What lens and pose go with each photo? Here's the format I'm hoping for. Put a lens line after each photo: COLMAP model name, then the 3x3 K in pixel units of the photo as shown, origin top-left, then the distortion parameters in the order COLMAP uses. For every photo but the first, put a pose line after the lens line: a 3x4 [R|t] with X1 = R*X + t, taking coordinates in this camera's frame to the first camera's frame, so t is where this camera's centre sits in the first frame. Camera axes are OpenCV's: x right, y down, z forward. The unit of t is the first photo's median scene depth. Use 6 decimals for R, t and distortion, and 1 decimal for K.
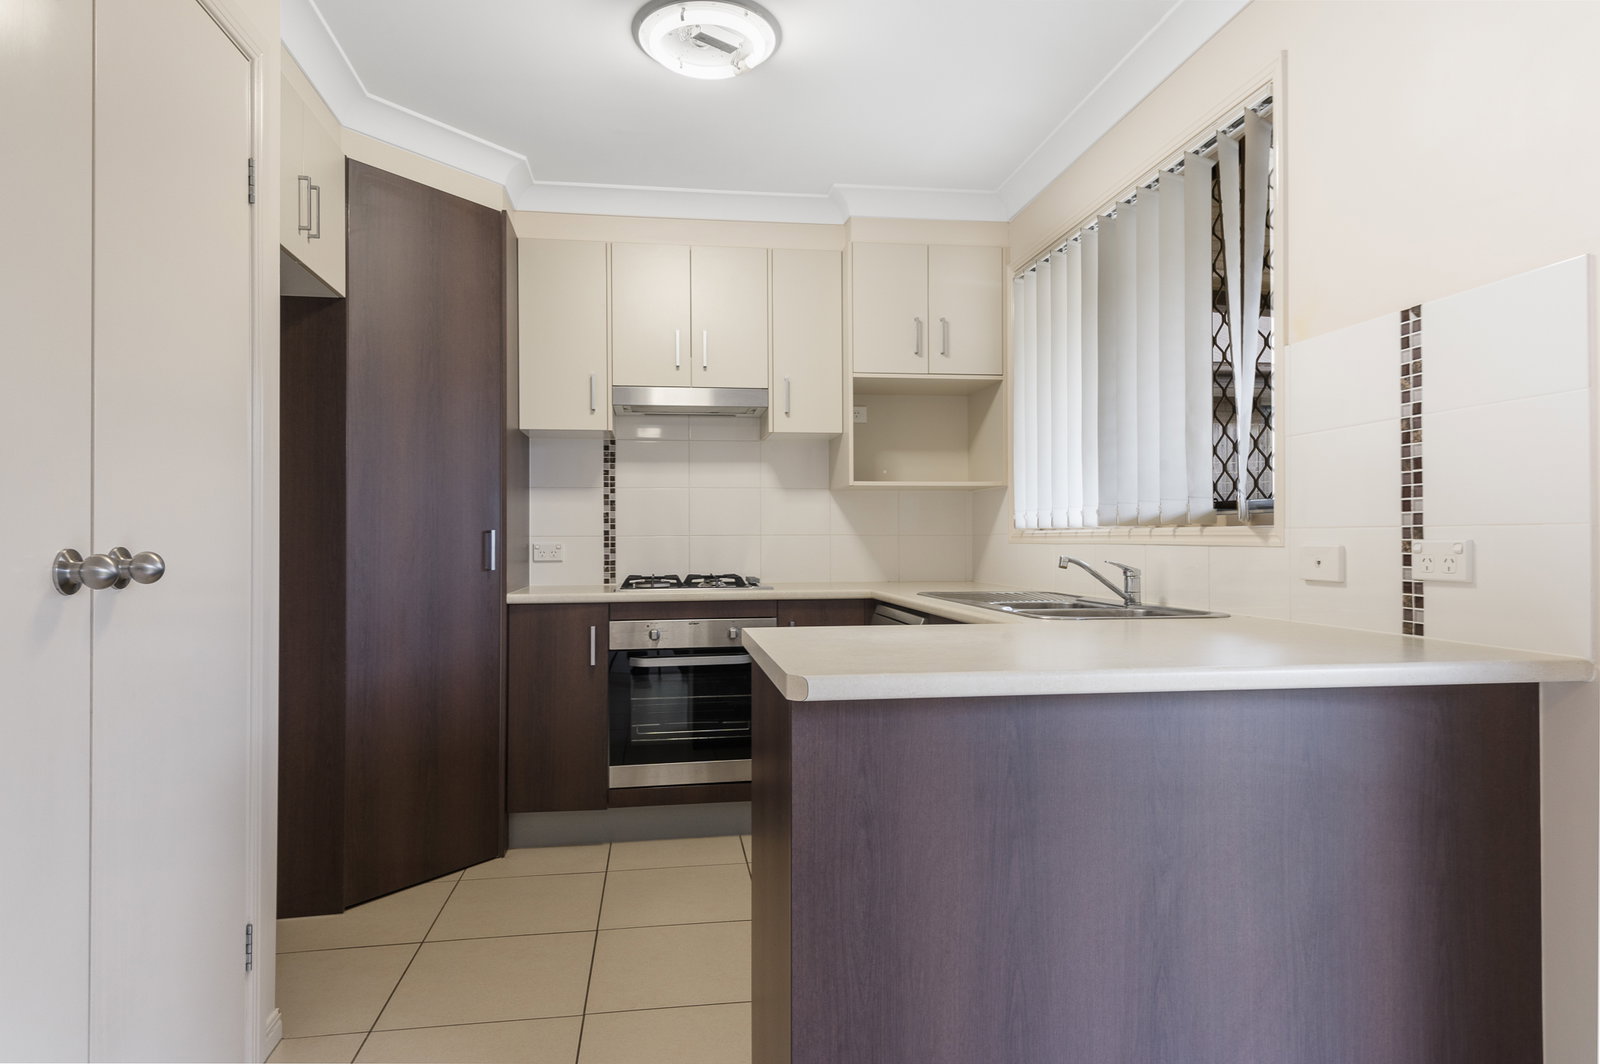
lens RADIAL K [[910.0, 0, 800.0], [0, 910.0, 532.0], [0, 0, 1]] dist [0.014745, -0.000384]
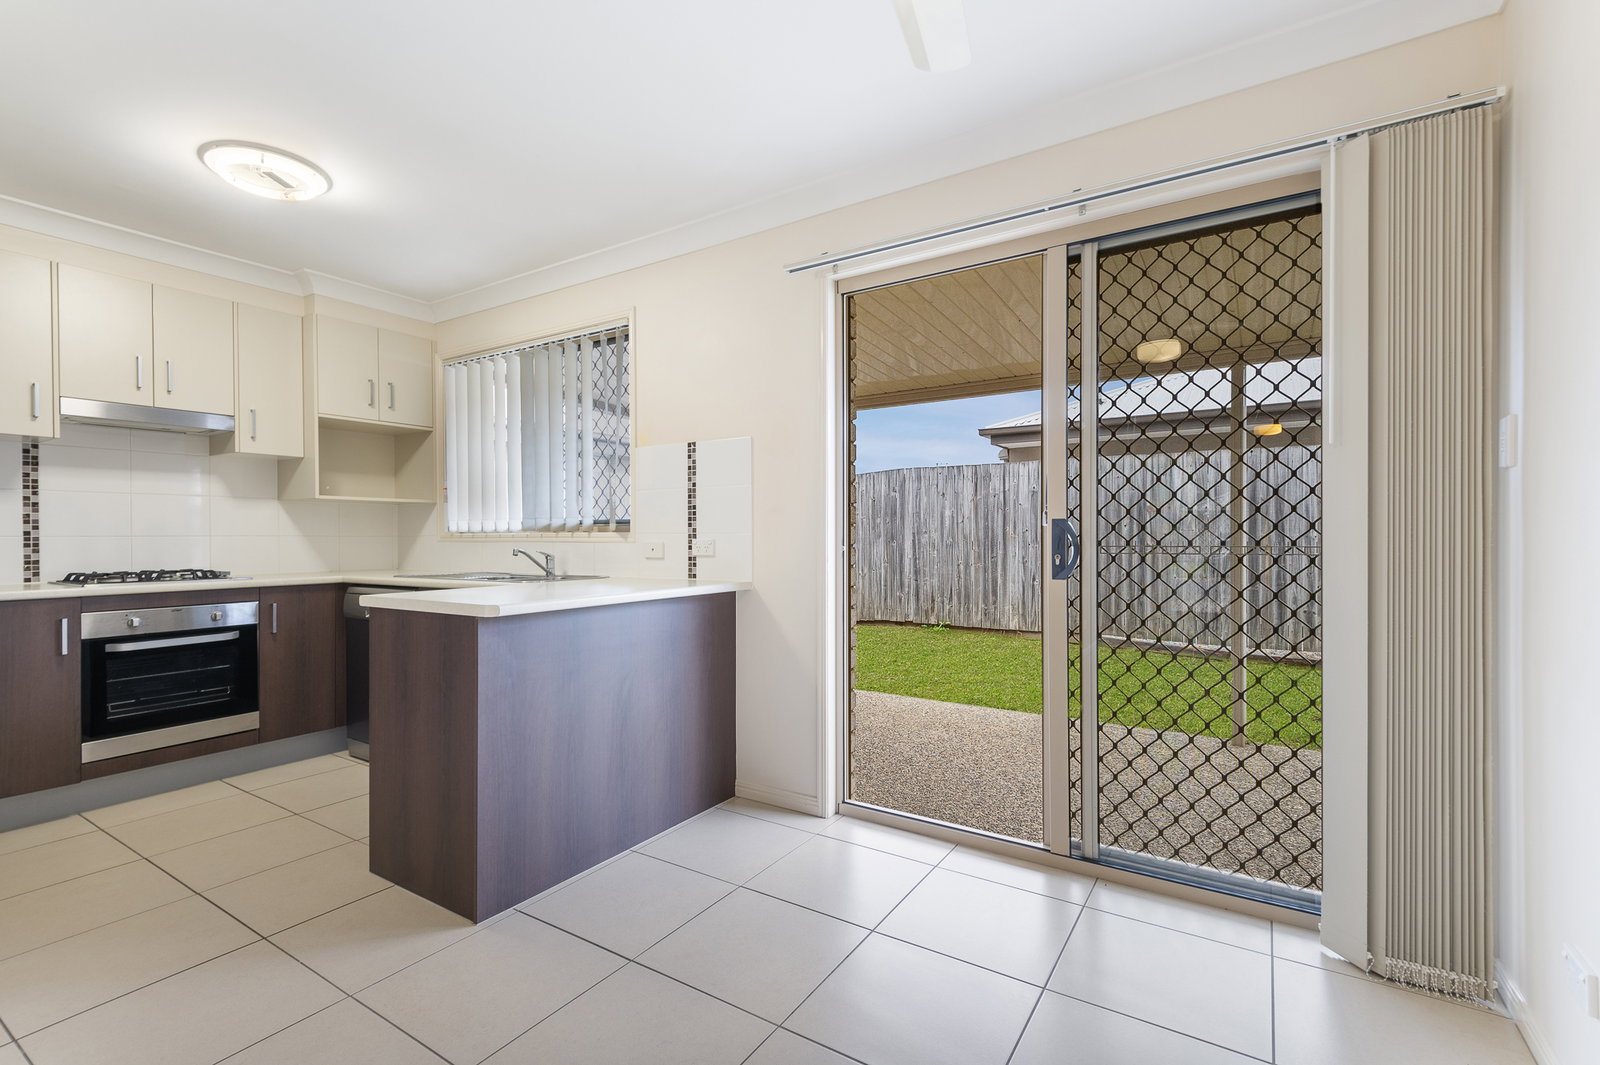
lens RADIAL K [[734.2, 0, 772.3], [0, 734.2, 540.4], [0, 0, 1]] dist [0.035313, -0.000064]
pose [[0.678476, -0.003650, 0.734614, -0.348361], [-0.004718, 0.999945, 0.009326, -0.003986], [-0.734607, -0.009793, 0.678422, -0.266417]]
